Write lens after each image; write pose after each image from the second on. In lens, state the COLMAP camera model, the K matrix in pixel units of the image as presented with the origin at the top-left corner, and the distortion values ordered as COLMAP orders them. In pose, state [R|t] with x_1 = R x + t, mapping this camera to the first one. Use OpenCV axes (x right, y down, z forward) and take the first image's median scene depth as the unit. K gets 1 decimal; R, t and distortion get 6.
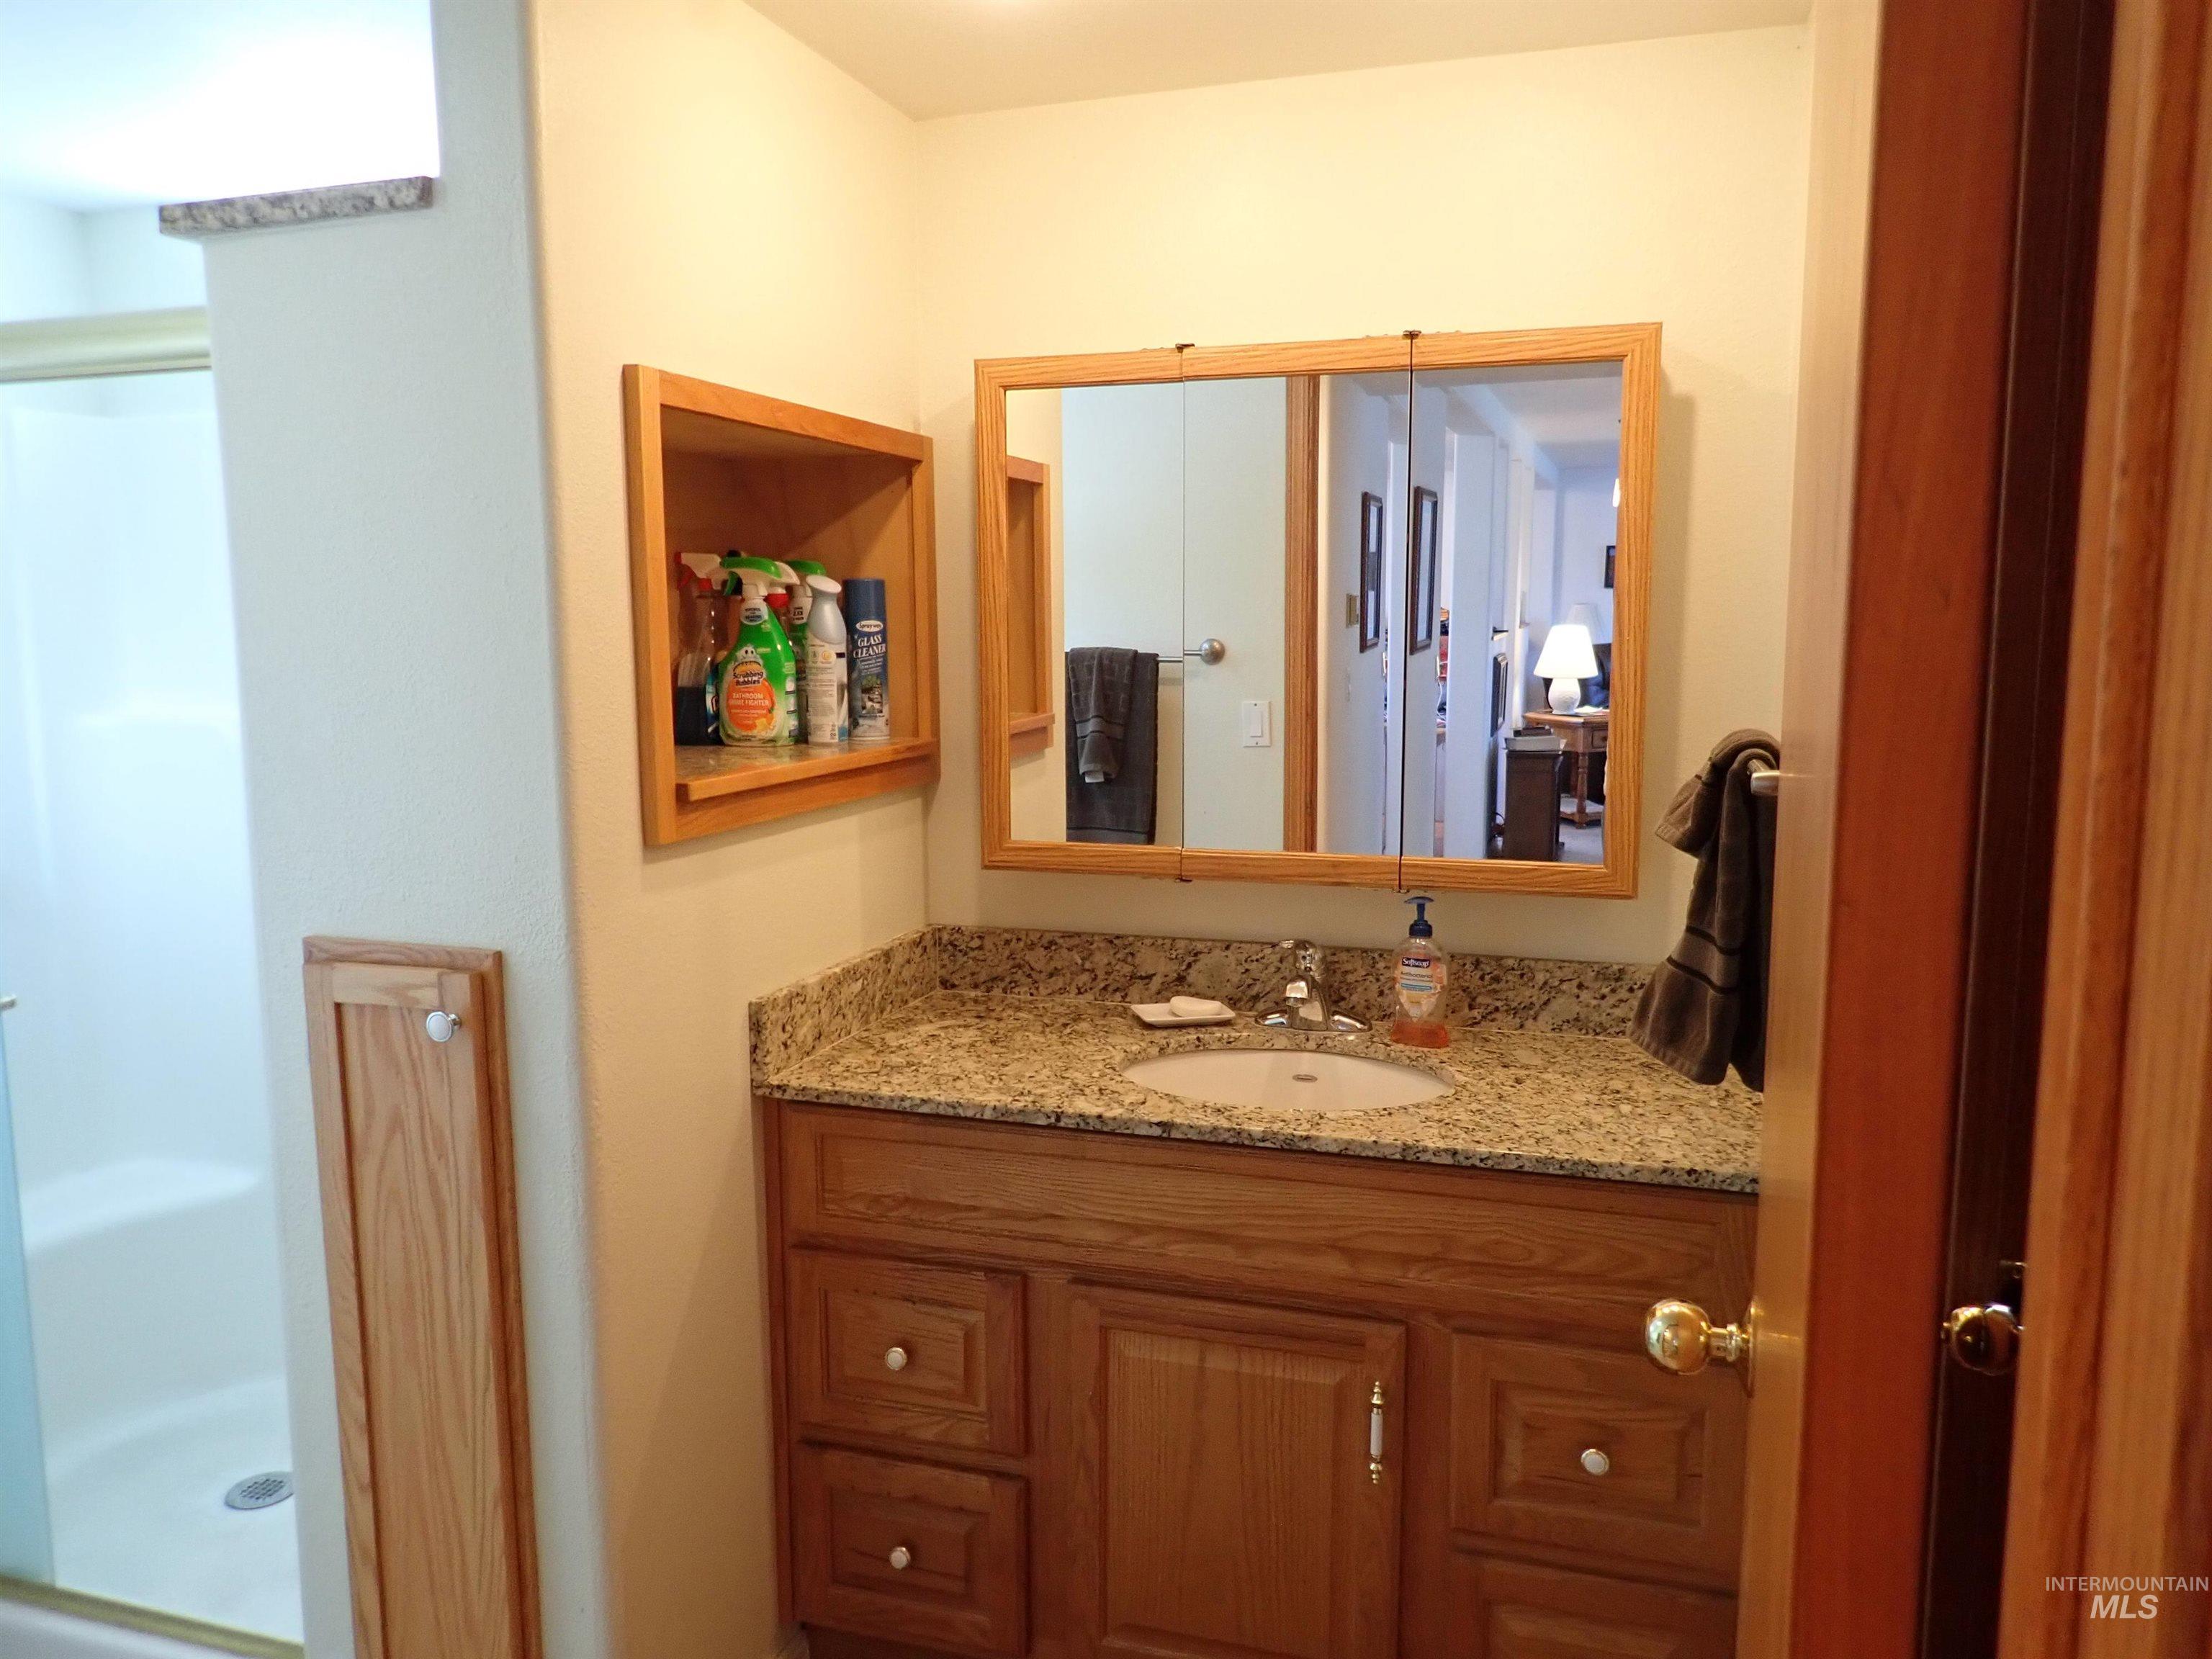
lens RADIAL K [[1626.4, 0, 1105.5], [0, 1626.4, 834.8], [0, 0, 1]] dist [0.000750, -0.003747]
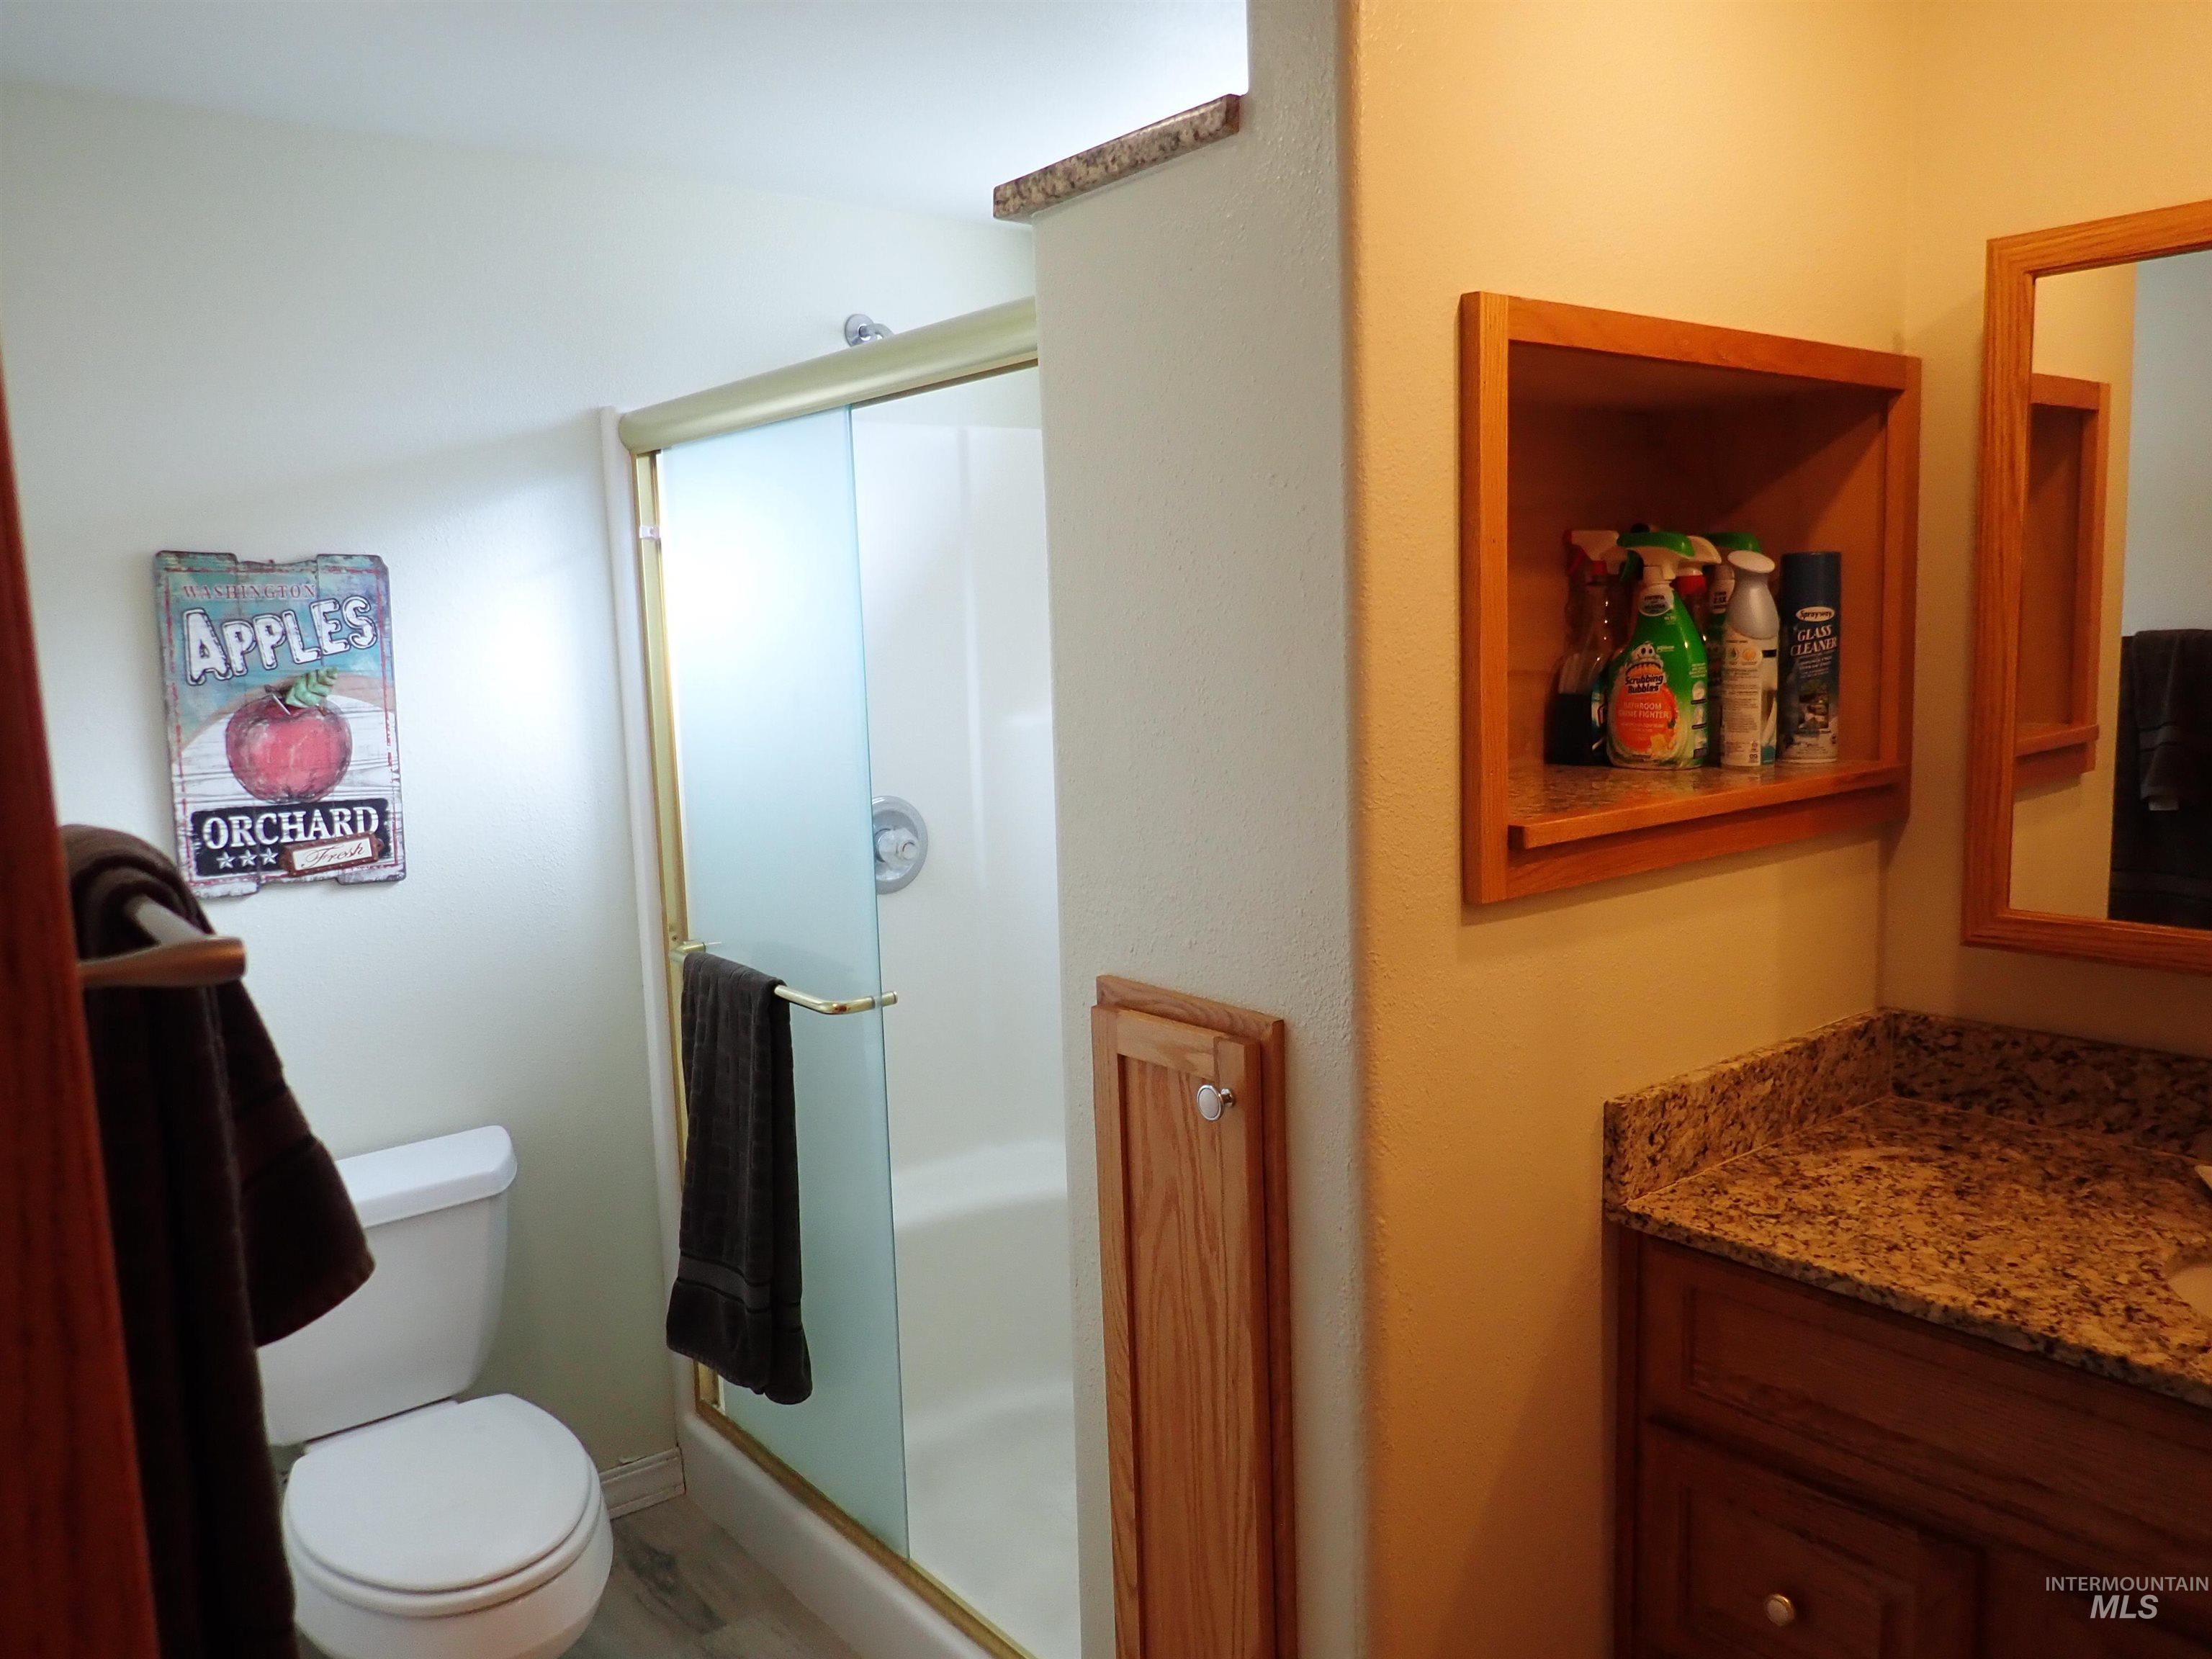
lens RADIAL K [[1626.4, 0, 1098.6], [0, 1626.4, 827.3], [0, 0, 1]] dist [0.000750, -0.003747]
pose [[0.829073, 0.050623, -0.556843, 0.007734], [-0.047226, 0.998674, 0.020477, -0.033353], [0.557142, 0.009321, 0.830365, 0.212094]]
